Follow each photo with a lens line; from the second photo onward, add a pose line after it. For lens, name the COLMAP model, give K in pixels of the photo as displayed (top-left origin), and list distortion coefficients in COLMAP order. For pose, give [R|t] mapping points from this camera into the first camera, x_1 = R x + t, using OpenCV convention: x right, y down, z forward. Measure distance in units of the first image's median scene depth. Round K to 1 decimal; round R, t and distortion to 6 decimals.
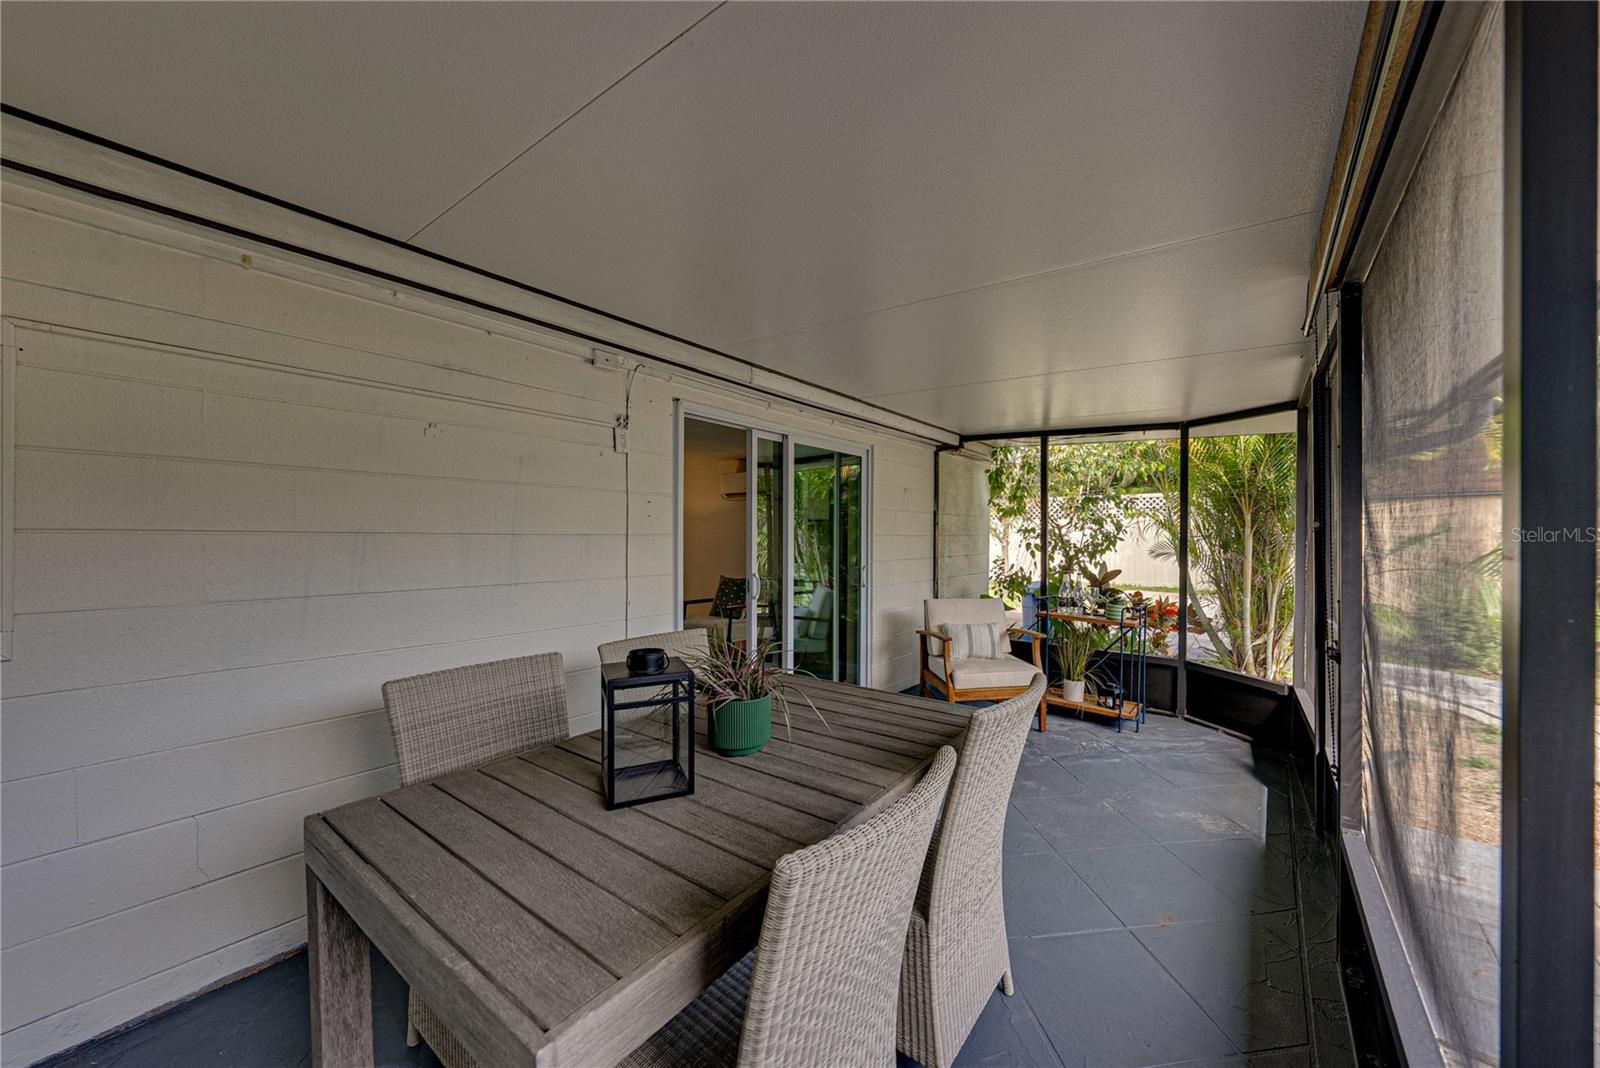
lens RADIAL K [[559.5, 0, 829.2], [0, 559.5, 542.6], [0, 0, 1]] dist [-0.000863, -0.000002]
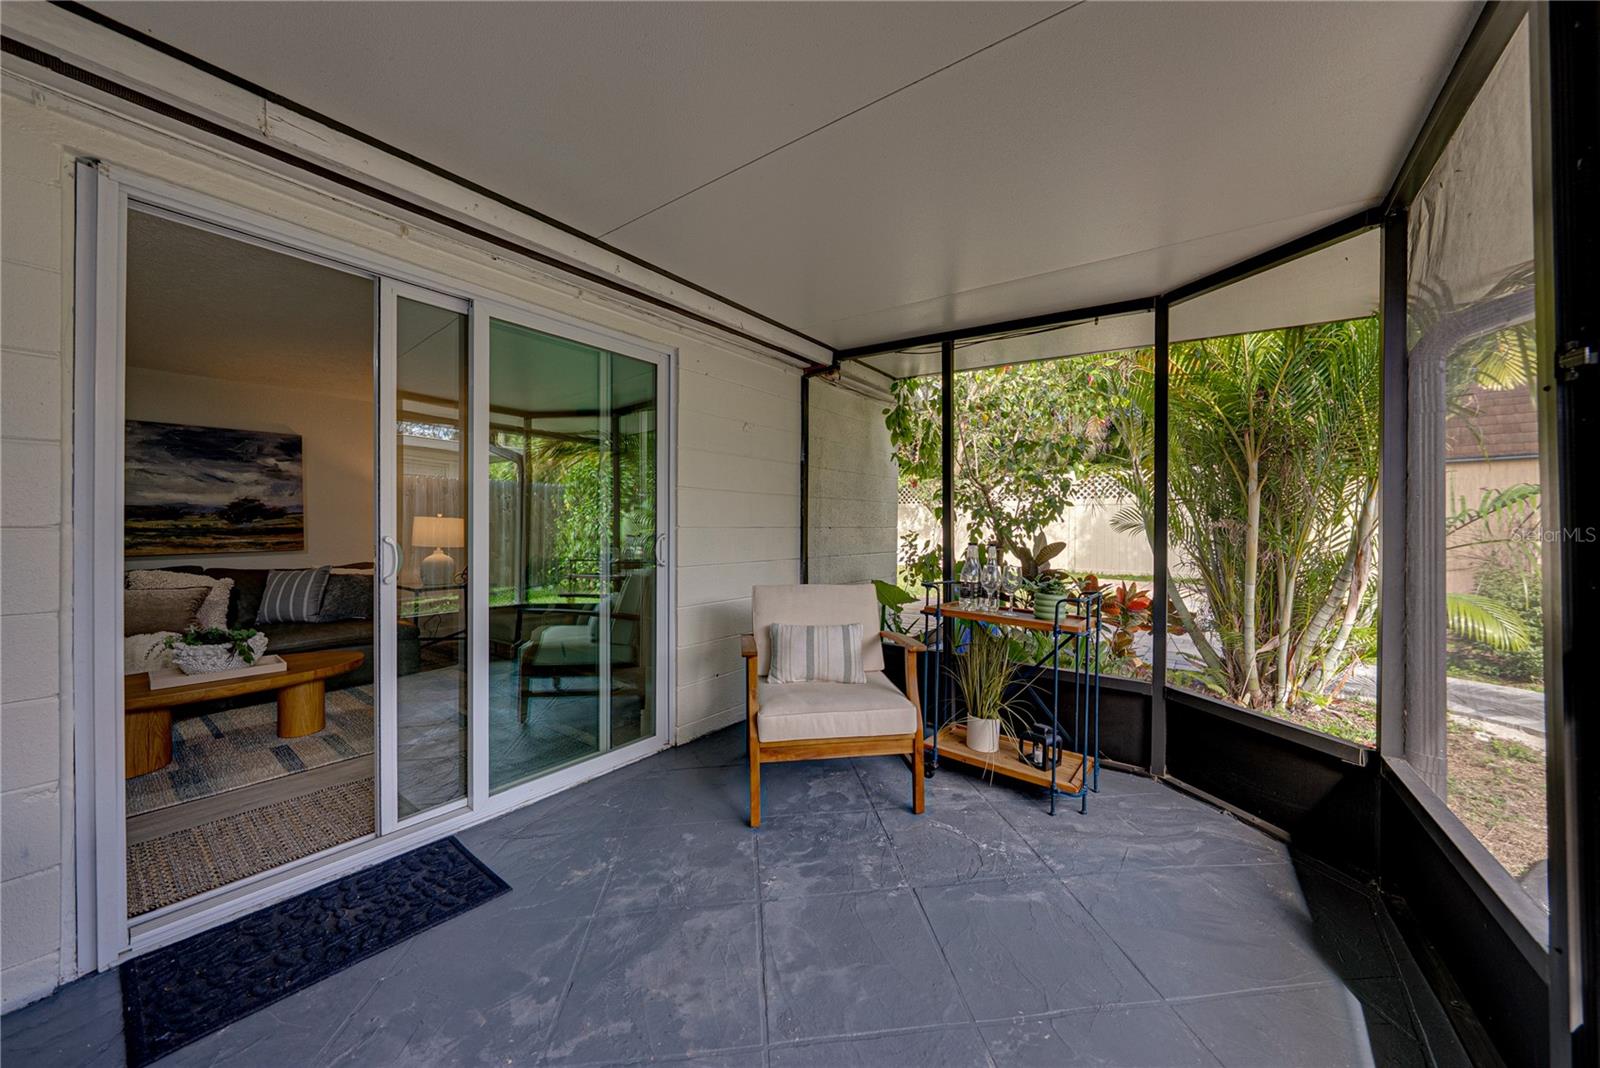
lens RADIAL K [[559.5, 0, 789.0], [0, 559.5, 529.9], [0, 0, 1]] dist [-0.000863, -0.000002]
pose [[0.999959, 0.000094, -0.009086, 0.192105], [-0.000148, 0.999982, -0.005993, 0.036531], [0.009085, 0.005994, 0.999941, 0.317738]]
